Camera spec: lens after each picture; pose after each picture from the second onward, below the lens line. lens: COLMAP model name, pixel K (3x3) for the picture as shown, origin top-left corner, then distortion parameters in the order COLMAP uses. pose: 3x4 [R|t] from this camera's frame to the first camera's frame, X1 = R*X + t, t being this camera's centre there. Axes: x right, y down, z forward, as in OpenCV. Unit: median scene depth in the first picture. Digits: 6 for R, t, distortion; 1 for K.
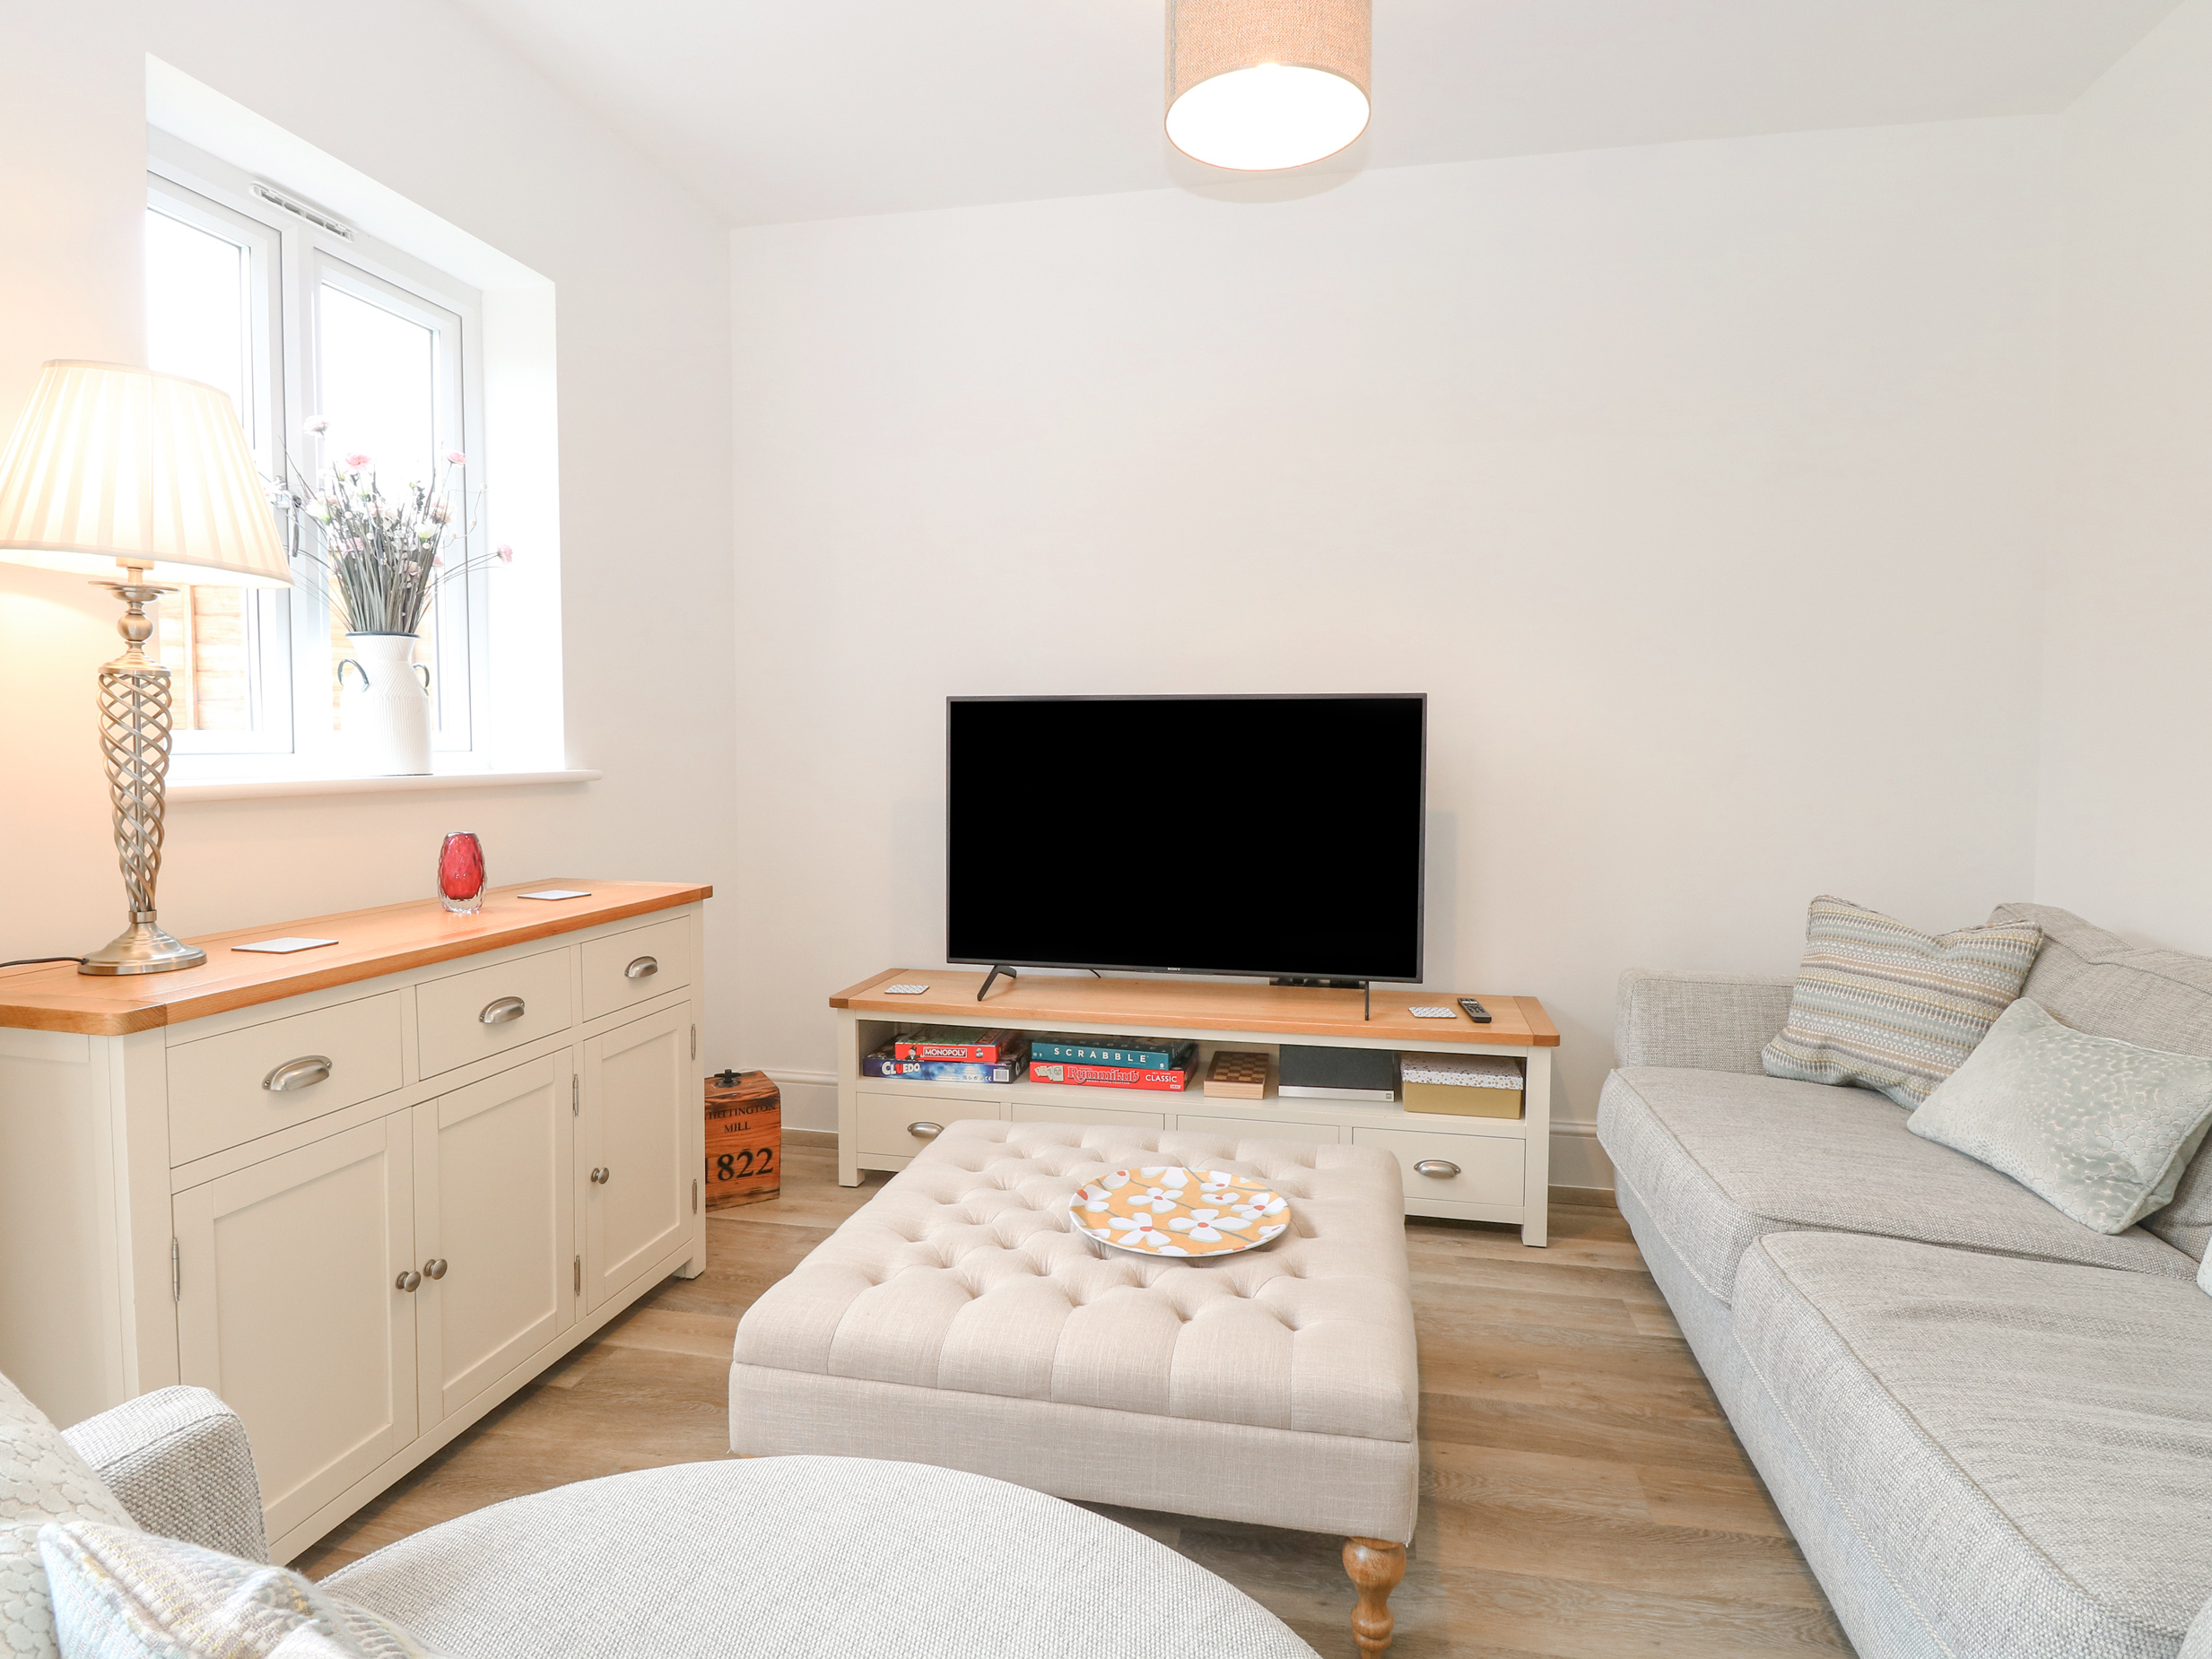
lens RADIAL K [[1210.0, 0, 1105.5], [0, 1210.0, 820.0], [0, 0, 1]] dist [-0.004557, -0.011826]
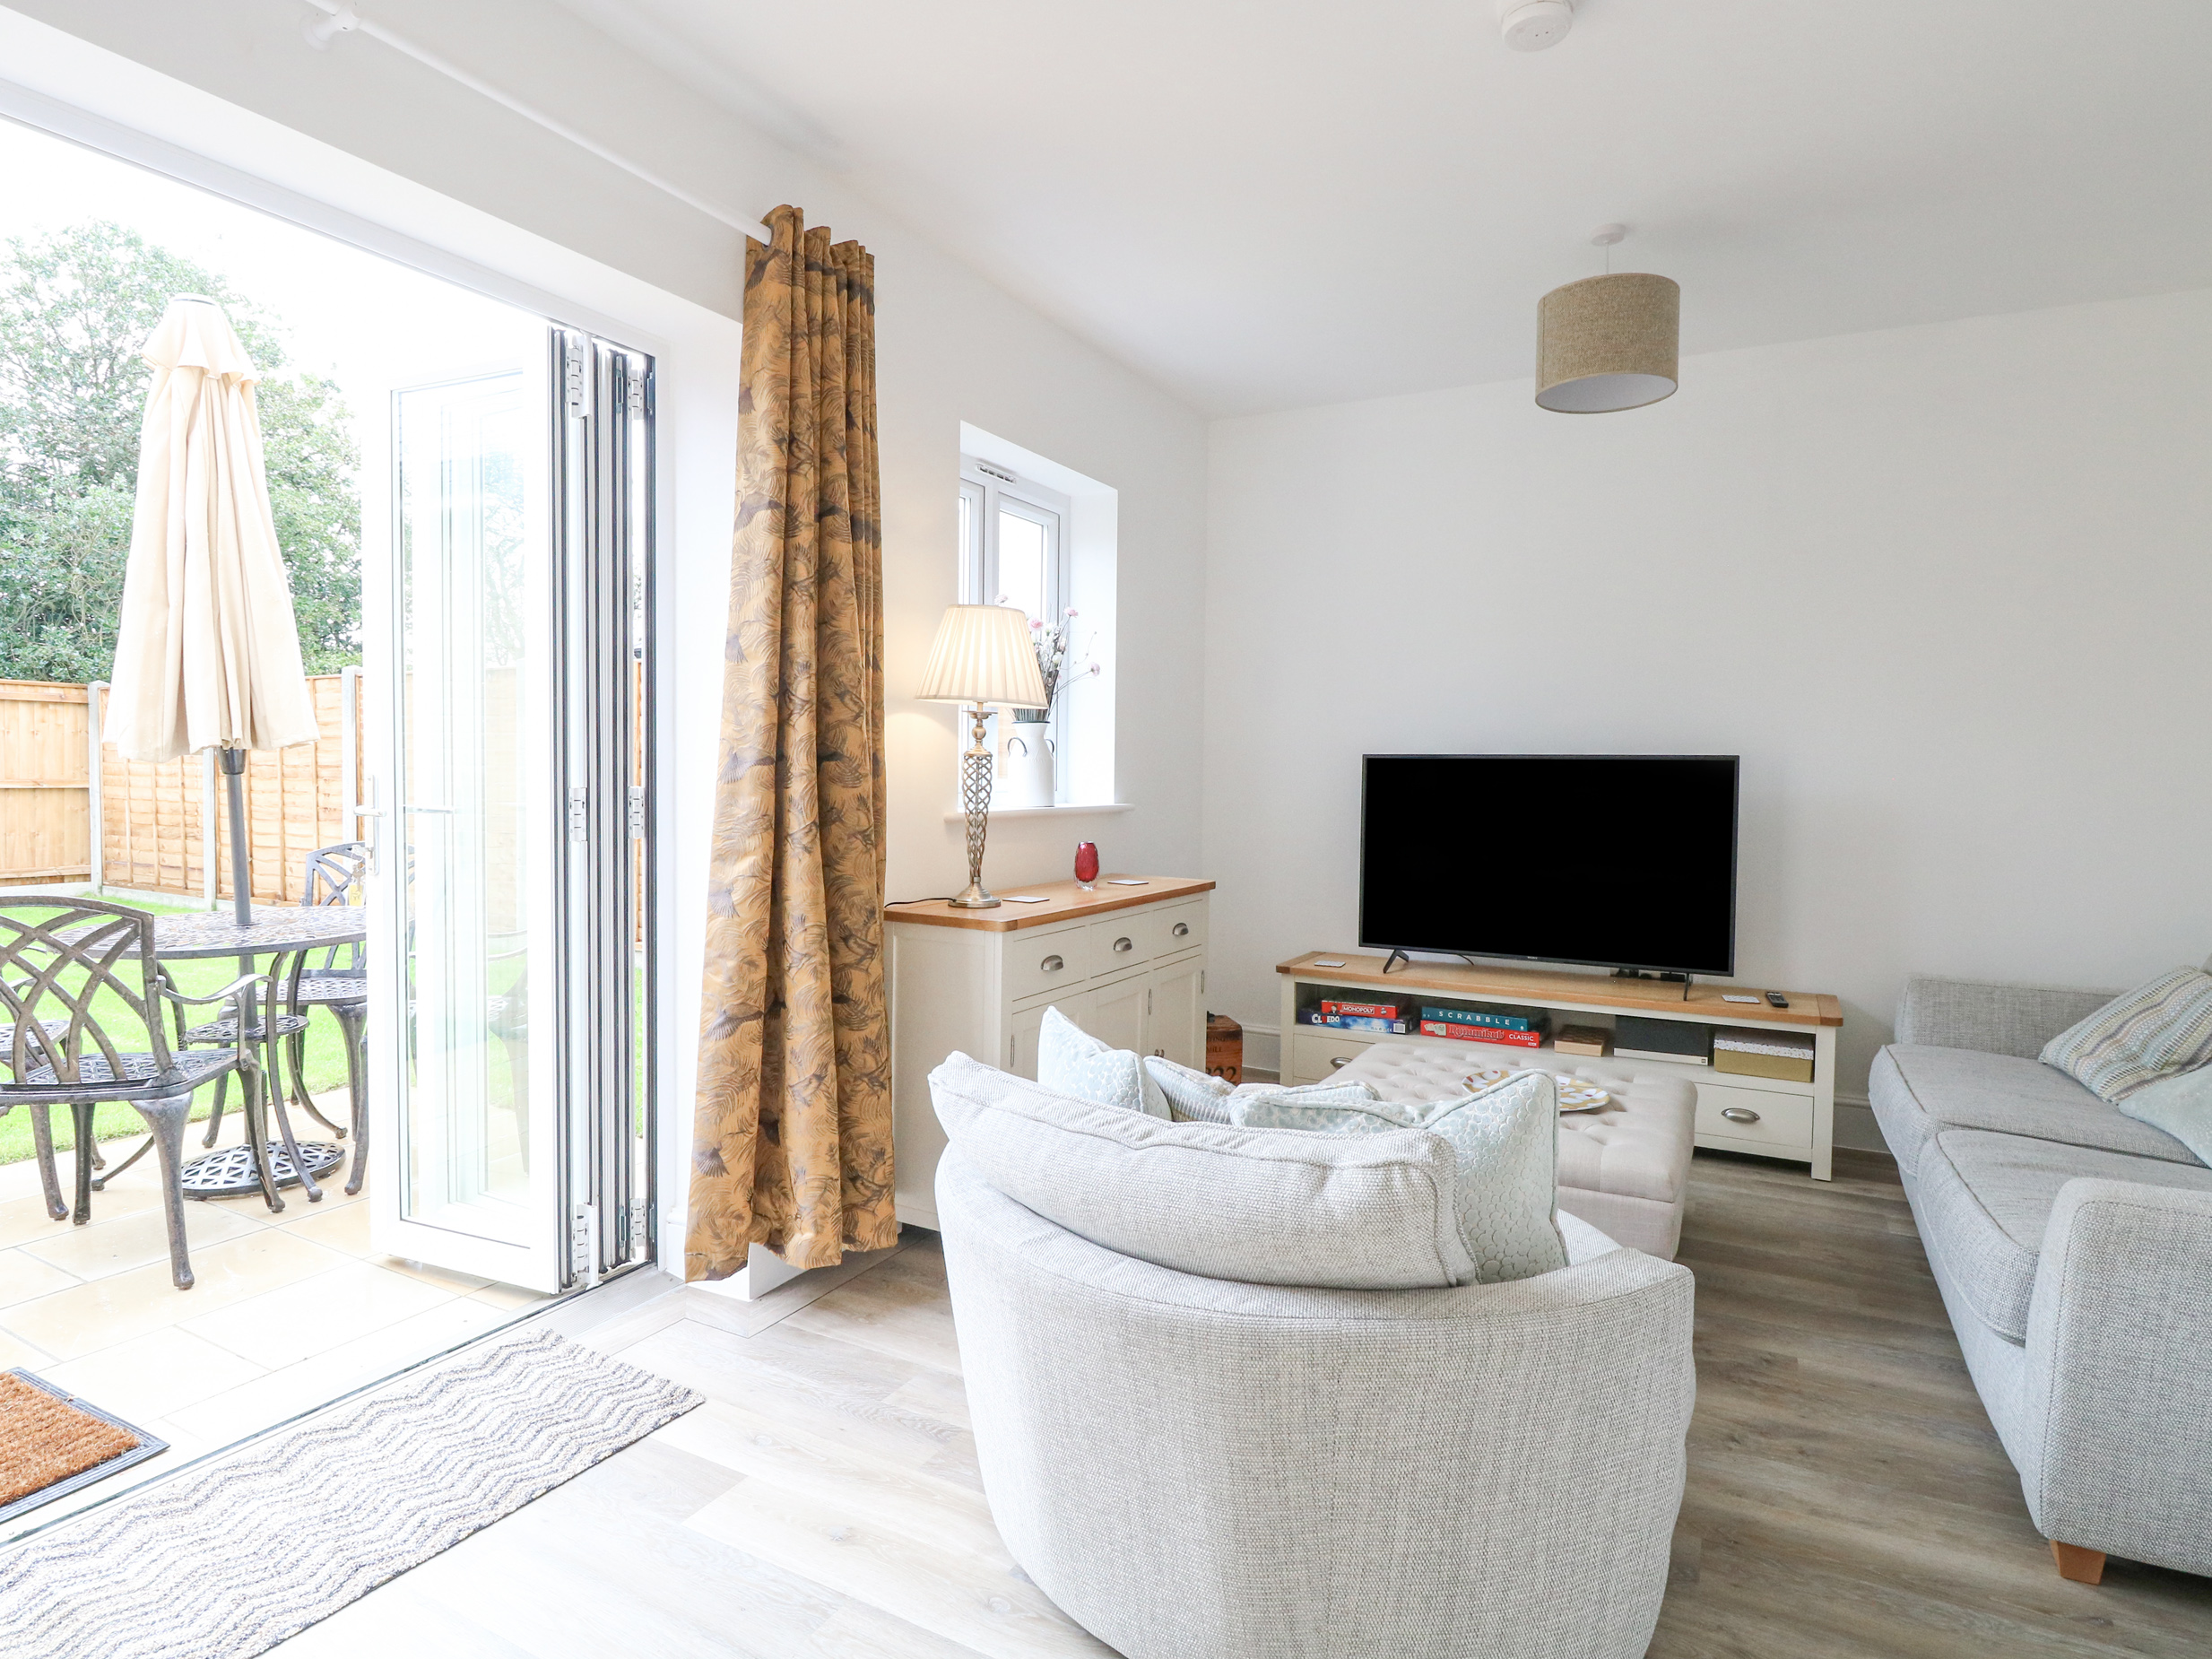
lens RADIAL K [[1210.3, 0, 1097.1], [0, 1210.3, 800.3], [0, 0, 1]] dist [-0.004557, -0.011826]
pose [[0.957905, 0.015673, -0.286656, -0.027527], [-0.026810, 0.999029, -0.034967, 0.009018], [0.285830, 0.041181, 0.957395, -0.483921]]
